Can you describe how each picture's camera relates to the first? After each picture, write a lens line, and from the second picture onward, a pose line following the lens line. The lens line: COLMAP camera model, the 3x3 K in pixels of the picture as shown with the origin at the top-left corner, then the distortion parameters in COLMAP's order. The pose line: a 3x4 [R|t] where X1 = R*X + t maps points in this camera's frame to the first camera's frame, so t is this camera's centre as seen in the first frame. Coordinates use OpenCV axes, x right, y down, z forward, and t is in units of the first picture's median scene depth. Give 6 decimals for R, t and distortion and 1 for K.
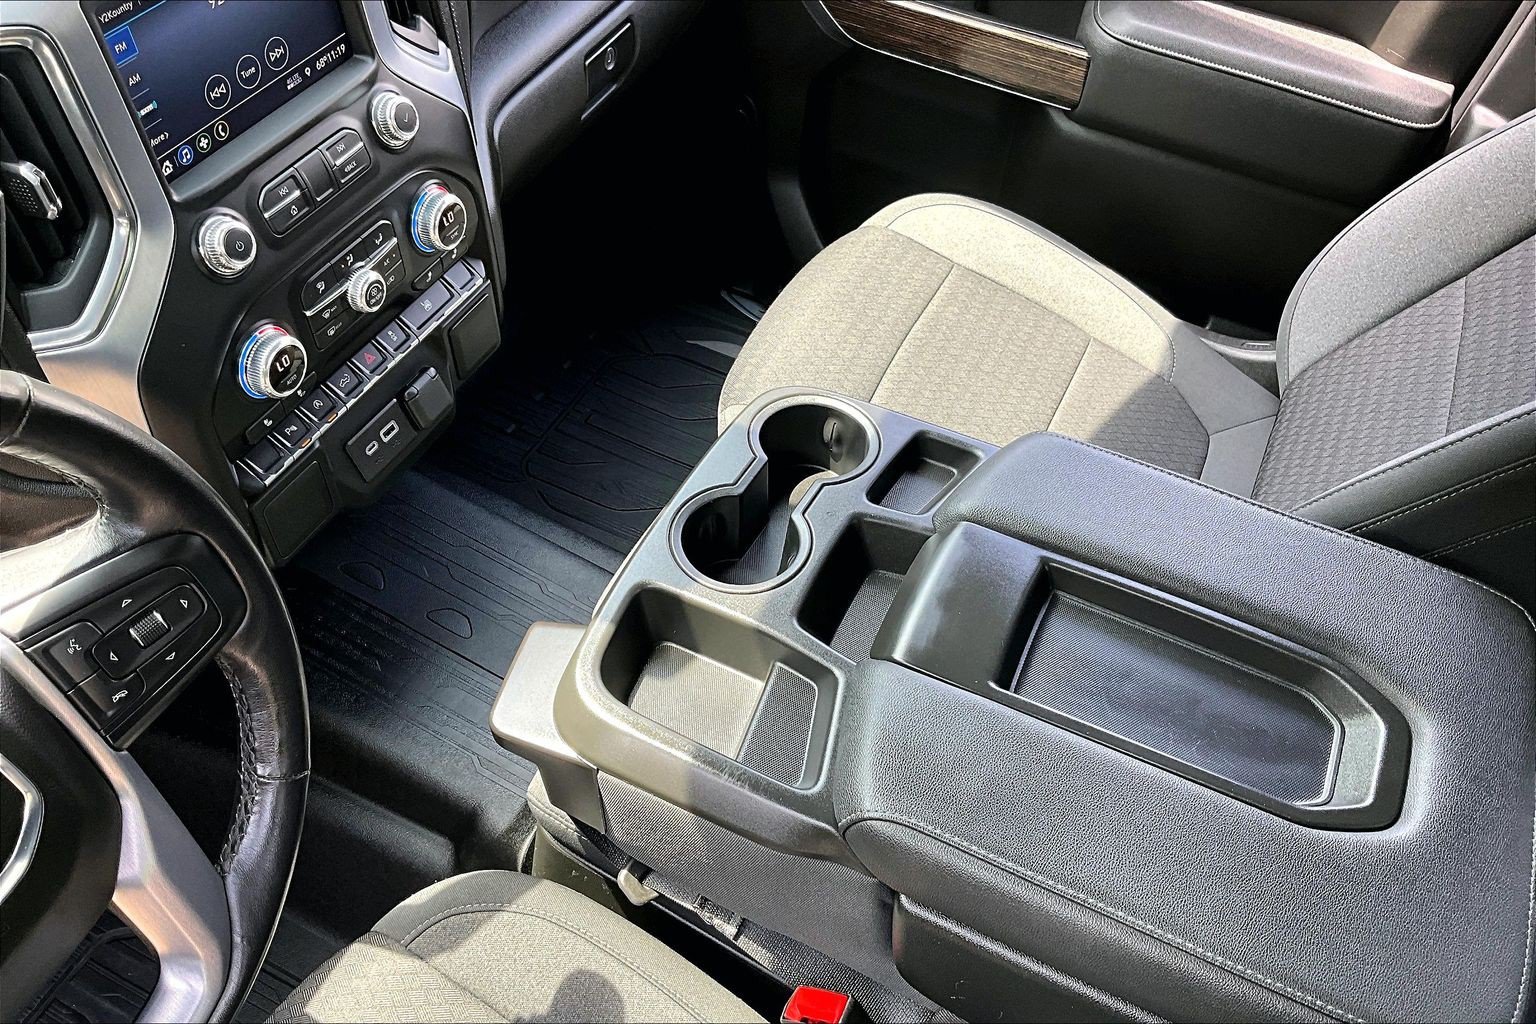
lens RADIAL K [[1274.7, 0, 768.0], [0, 1274.7, 512.0], [0, 0, 1]] dist [0.054725, 0.000143]
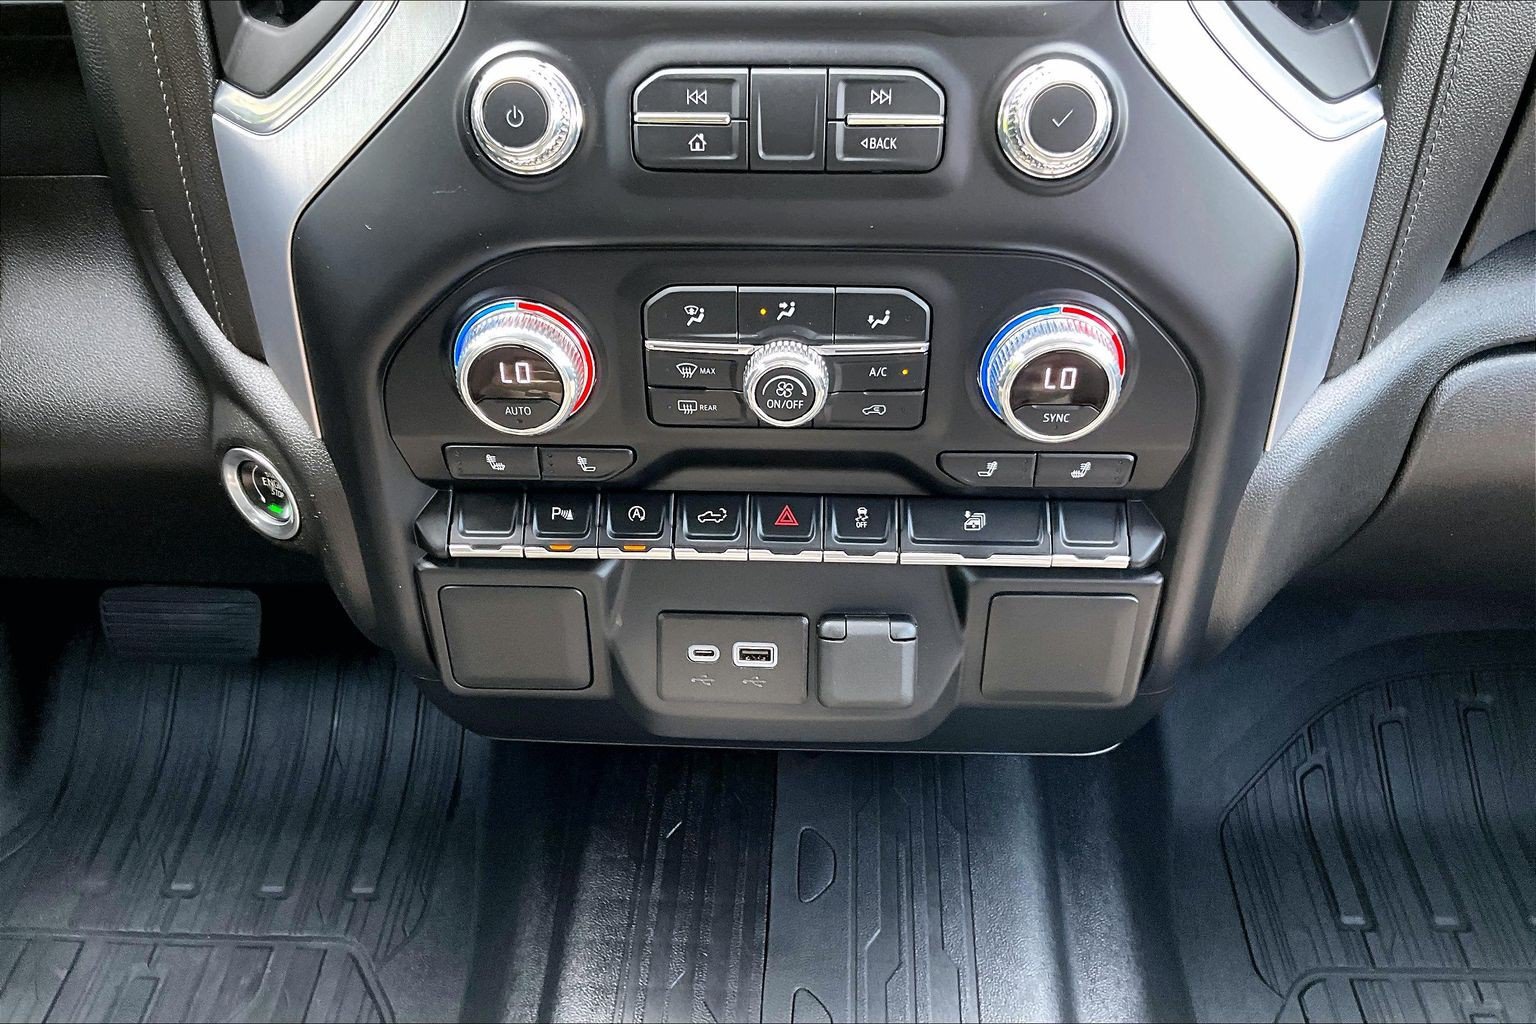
lens RADIAL K [[1274.7, 0, 768.0], [0, 1274.7, 512.0], [0, 0, 1]] dist [0.054725, 0.000143]
pose [[0.399182, 0.510717, -0.761460, 0.081641], [-0.663481, 0.734097, 0.144546, -0.207313], [0.632808, 0.447515, 0.631889, 0.728683]]
